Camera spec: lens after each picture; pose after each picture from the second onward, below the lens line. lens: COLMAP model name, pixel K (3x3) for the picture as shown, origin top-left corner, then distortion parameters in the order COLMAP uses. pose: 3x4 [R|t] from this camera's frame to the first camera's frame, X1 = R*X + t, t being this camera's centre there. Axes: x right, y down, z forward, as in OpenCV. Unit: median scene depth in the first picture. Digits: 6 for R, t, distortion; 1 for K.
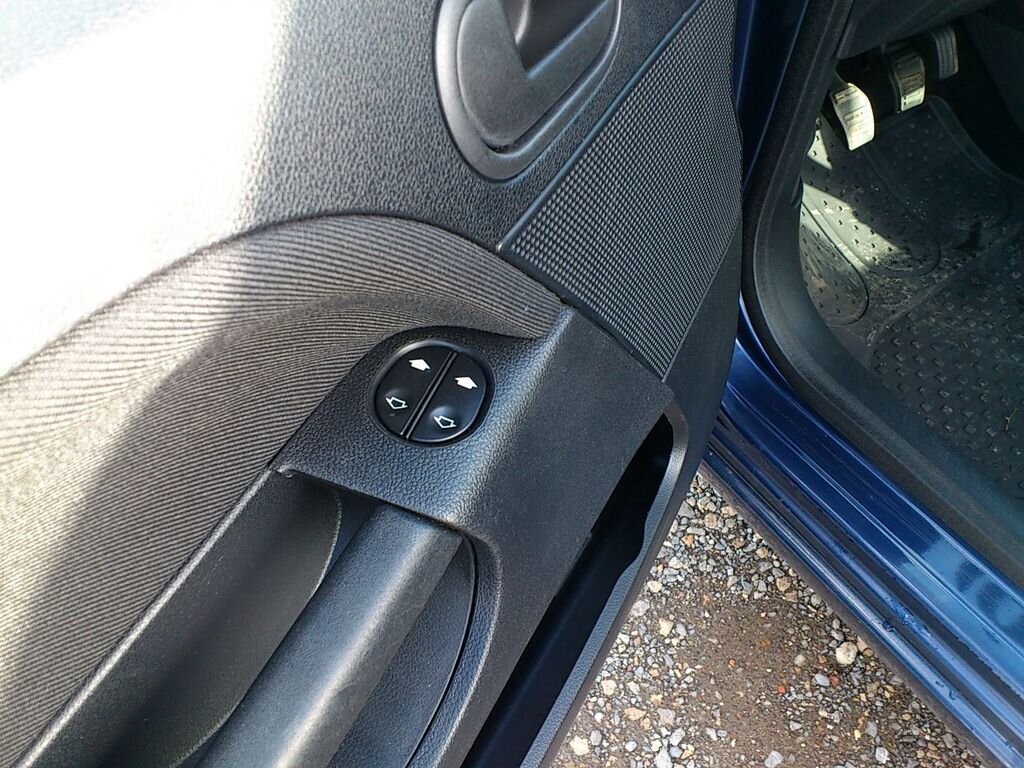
lens RADIAL K [[921.6, 0, 512.5], [0, 921.6, 387.5], [0, 0, 1]] dist [0.011701, -0.005187]
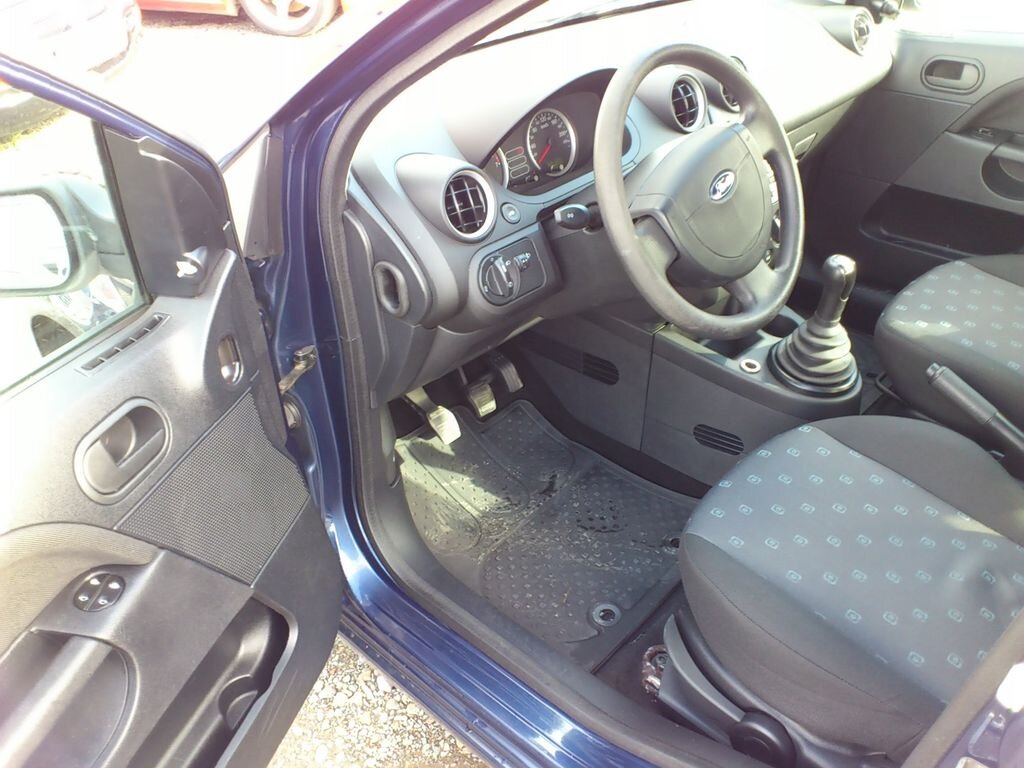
lens RADIAL K [[921.6, 0, 513.1], [0, 921.6, 380.5], [0, 0, 1]] dist [0.011701, -0.005187]
pose [[0.977875, -0.131528, 0.162670, 0.215460], [0.176167, 0.937114, -0.301302, 0.134096], [-0.112810, 0.323293, 0.939551, -0.526590]]
